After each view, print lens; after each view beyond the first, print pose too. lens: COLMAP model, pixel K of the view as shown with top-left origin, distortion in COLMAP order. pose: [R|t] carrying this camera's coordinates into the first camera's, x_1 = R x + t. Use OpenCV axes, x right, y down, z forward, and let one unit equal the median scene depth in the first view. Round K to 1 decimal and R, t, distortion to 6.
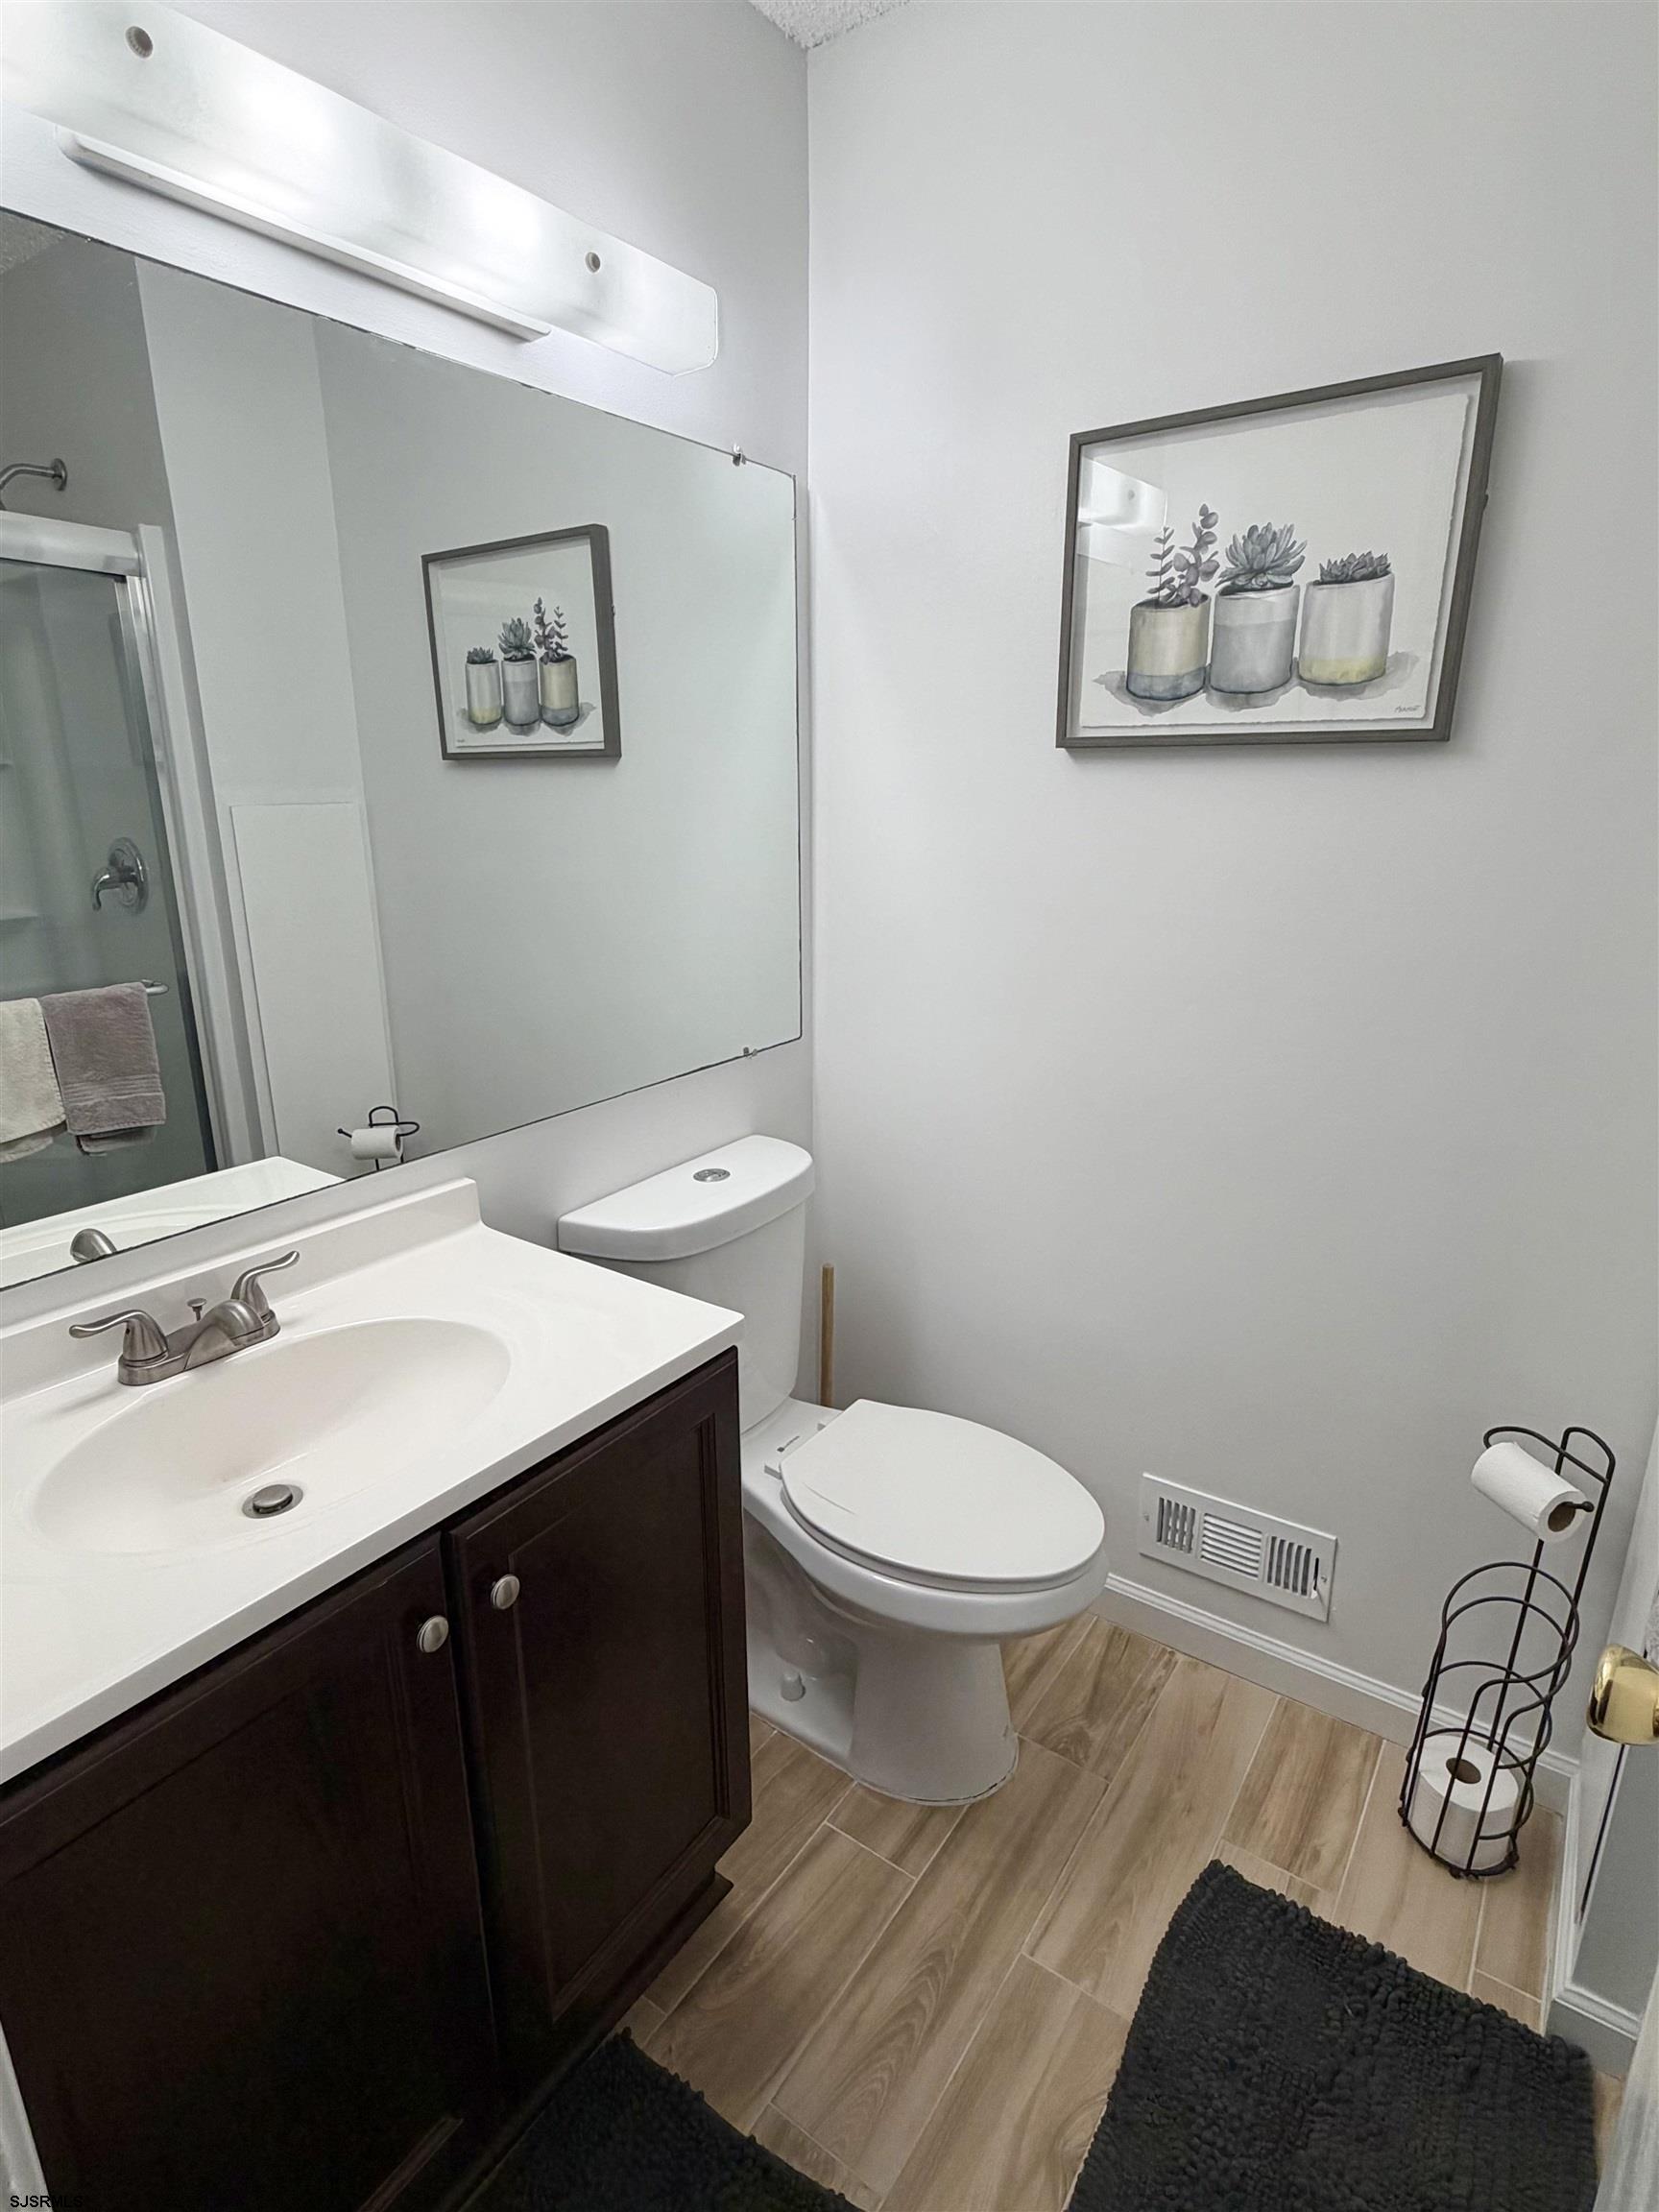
lens RADIAL K [[1135.1, 0, 829.5], [0, 1135.1, 1106.0], [0, 0, 1]] dist [0.000171, 0.000020]
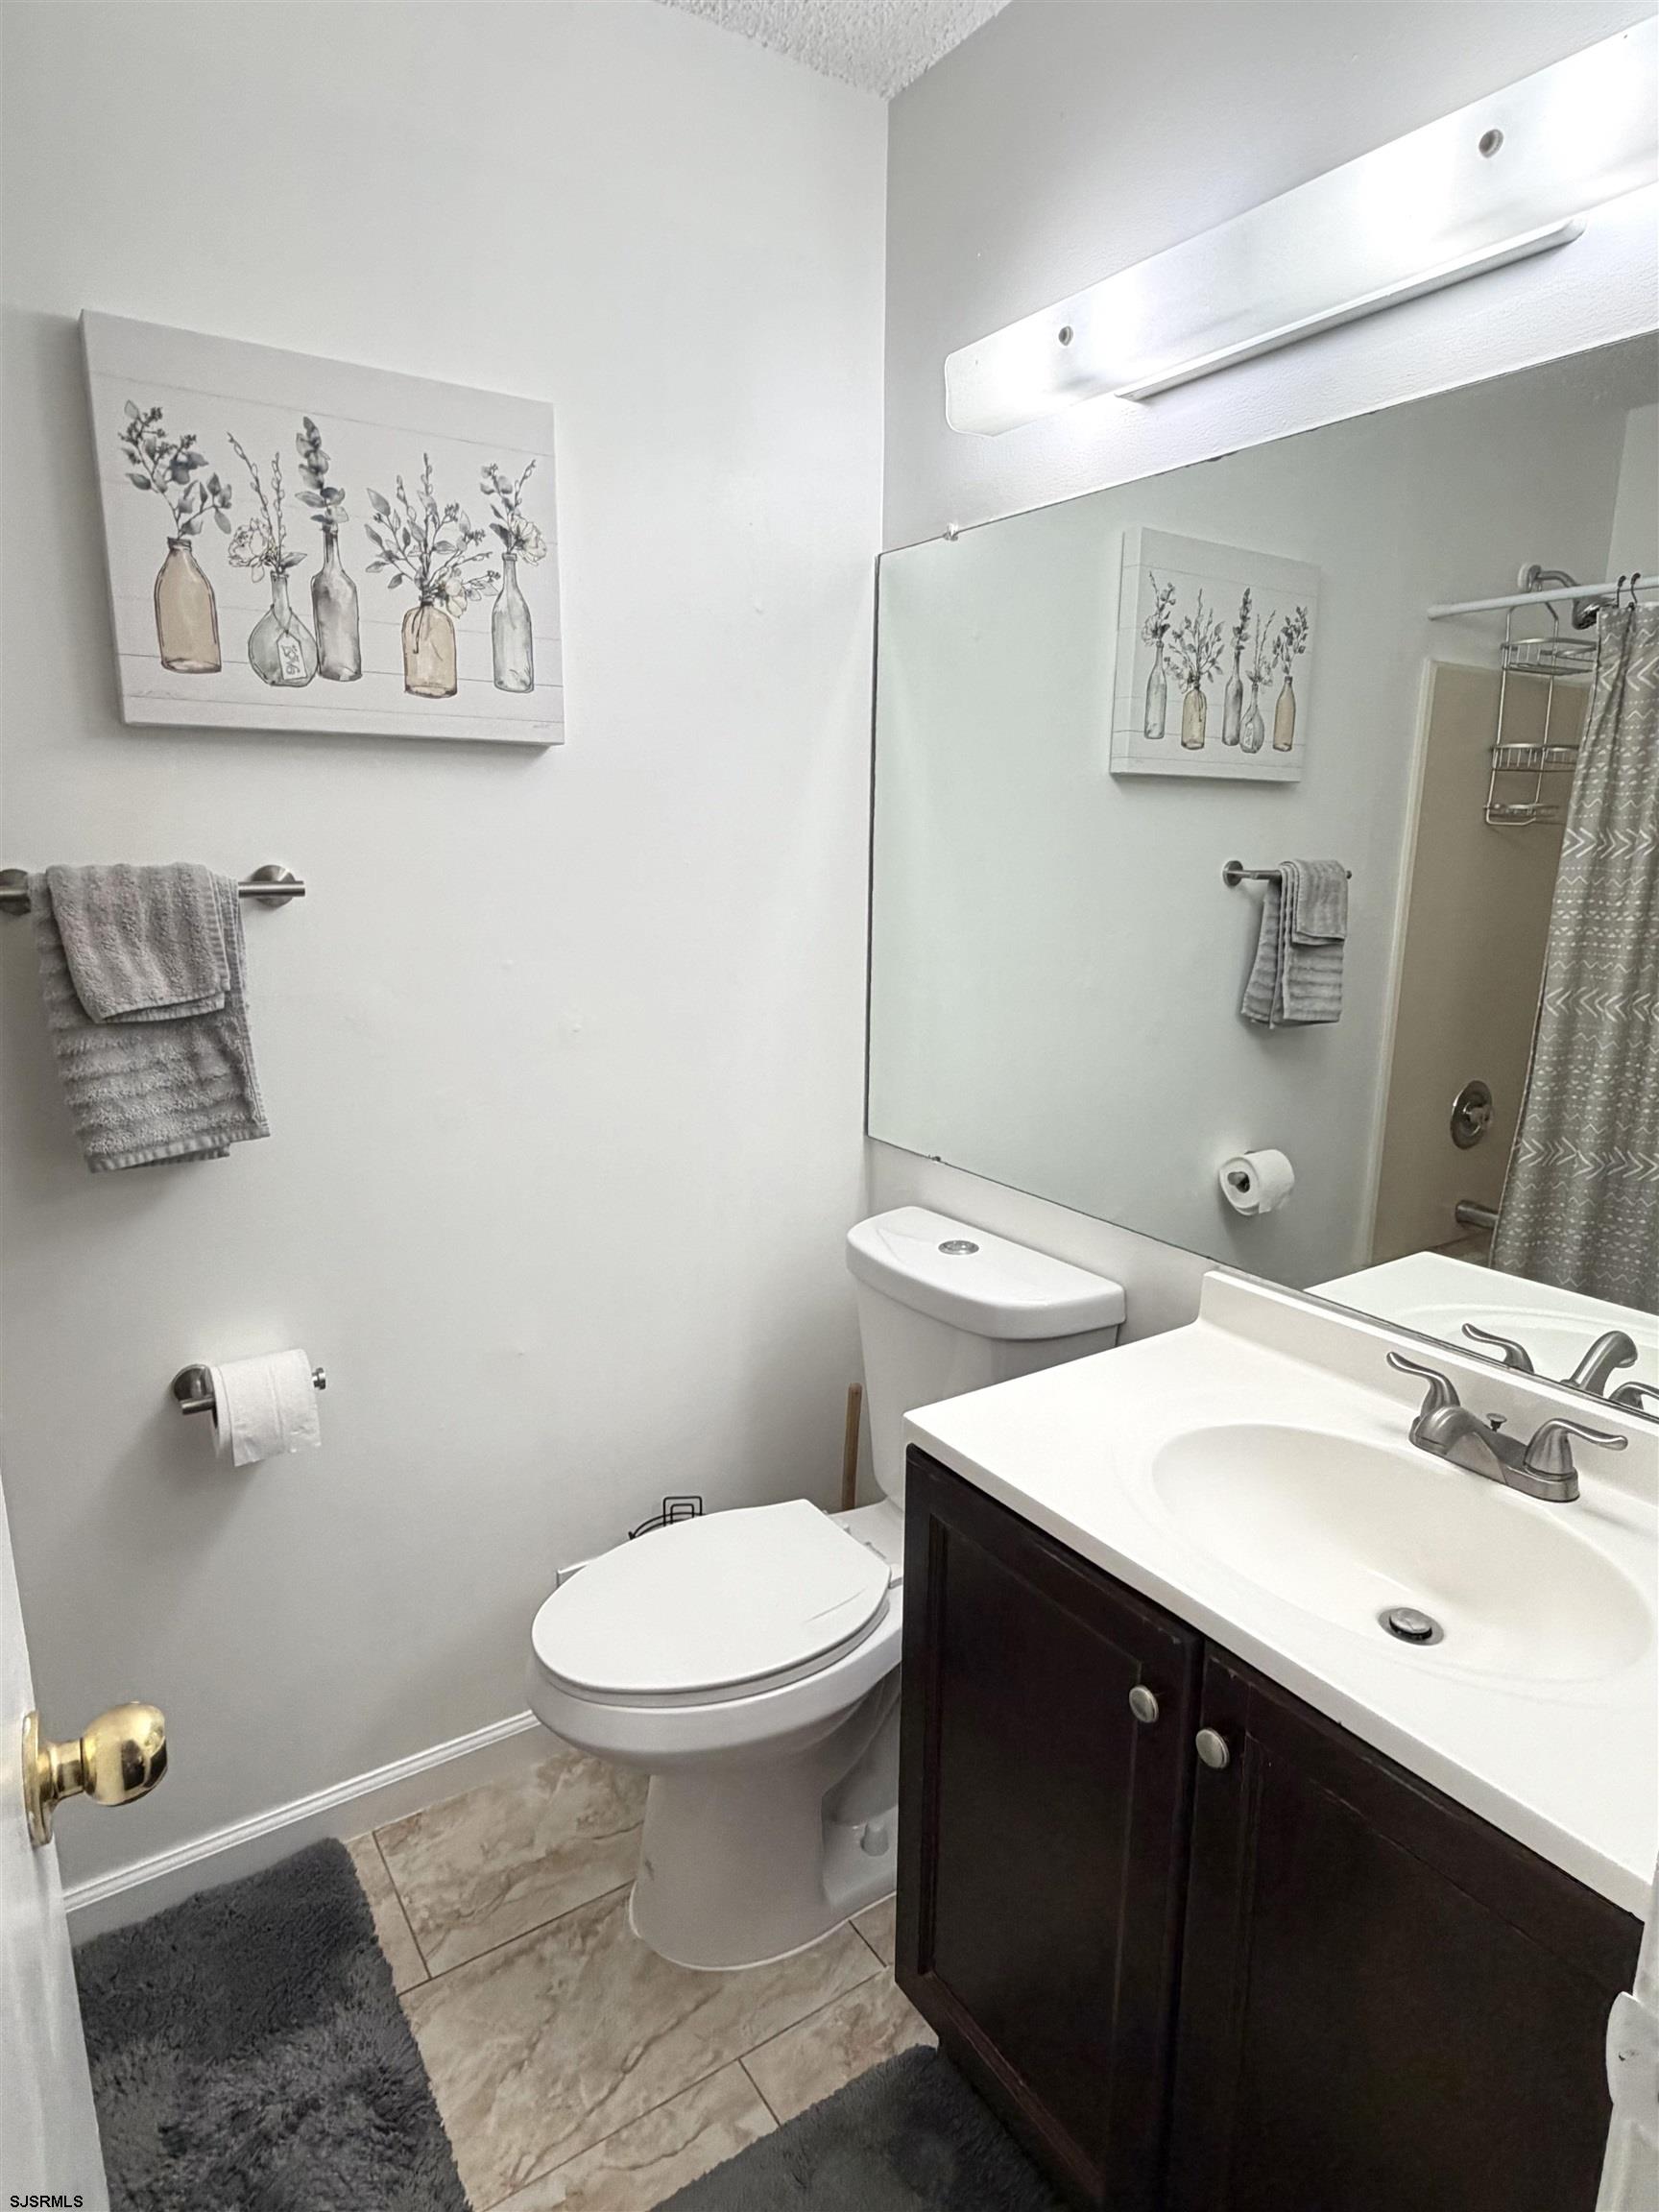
lens RADIAL K [[1242.4, 0, 829.5], [0, 1242.4, 1106.0], [0, 0, 1]] dist [-0.000469, -0.000001]
pose [[-0.346407, 0.198060, -0.916937, 0.510943], [-0.257023, 0.920015, 0.295825, -0.216615], [0.902187, 0.338150, -0.267794, 0.703226]]
